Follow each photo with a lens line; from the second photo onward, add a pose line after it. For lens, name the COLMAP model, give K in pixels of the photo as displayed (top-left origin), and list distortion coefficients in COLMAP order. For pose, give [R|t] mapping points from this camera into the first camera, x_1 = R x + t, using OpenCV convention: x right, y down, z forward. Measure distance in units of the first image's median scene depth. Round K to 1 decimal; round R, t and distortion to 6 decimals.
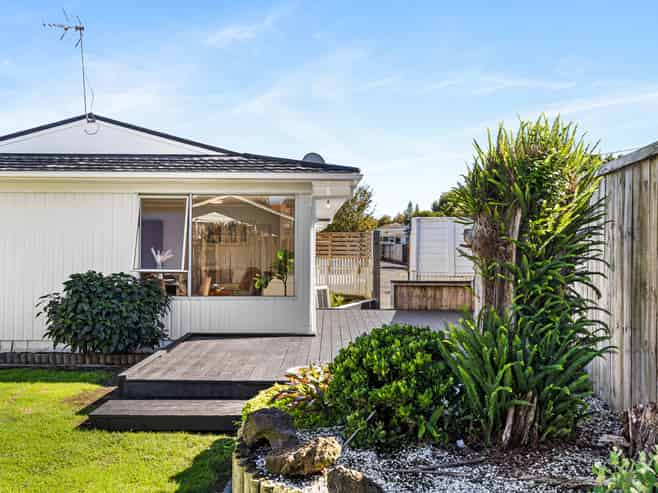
lens RADIAL K [[602.3, 0, 328.0], [0, 602.3, 236.2], [0, 0, 1]] dist [0.008193, 0.004326]
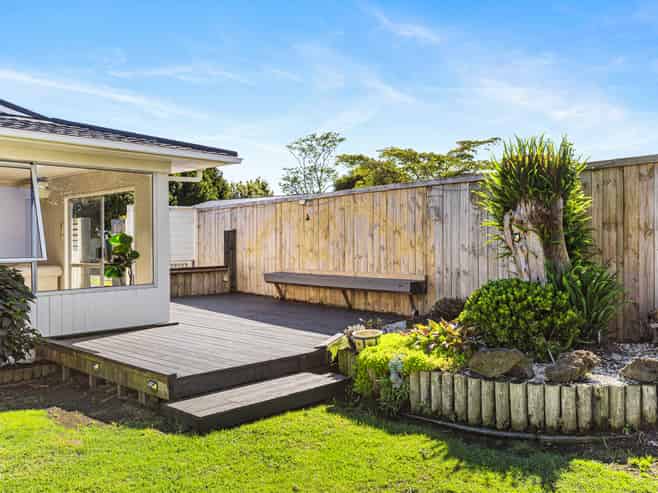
lens RADIAL K [[602.3, 0, 328.0], [0, 602.3, 236.2], [0, 0, 1]] dist [0.008193, 0.004326]
pose [[0.681717, -0.003194, 0.731609, -0.737091], [0.000418, 0.999992, 0.003976, 0.032046], [-0.731616, -0.002405, 0.681713, 0.242651]]
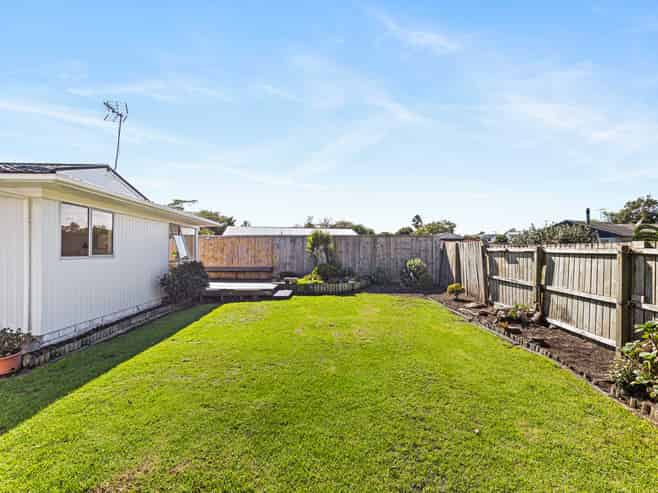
lens RADIAL K [[333.3, 0, 329.0], [0, 333.3, 246.5], [0, 0, 1]] dist [0.001228, 0.000389]
pose [[-0.023939, 0.006661, 0.999691, -1.302181], [-0.010803, 0.999918, -0.006921, 0.020271], [-0.999655, -0.010965, -0.023865, 0.432571]]
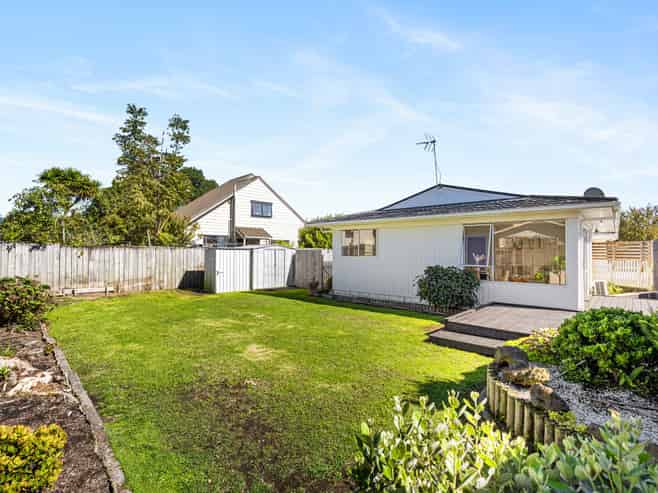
lens RADIAL K [[333.3, 0, 329.0], [0, 333.3, 246.5], [0, 0, 1]] dist [0.001228, 0.000389]
pose [[0.734093, -0.010272, -0.678971, 0.108022], [0.013046, 0.999914, -0.001023, -0.007551], [0.678923, -0.008107, 0.734165, -0.048630]]
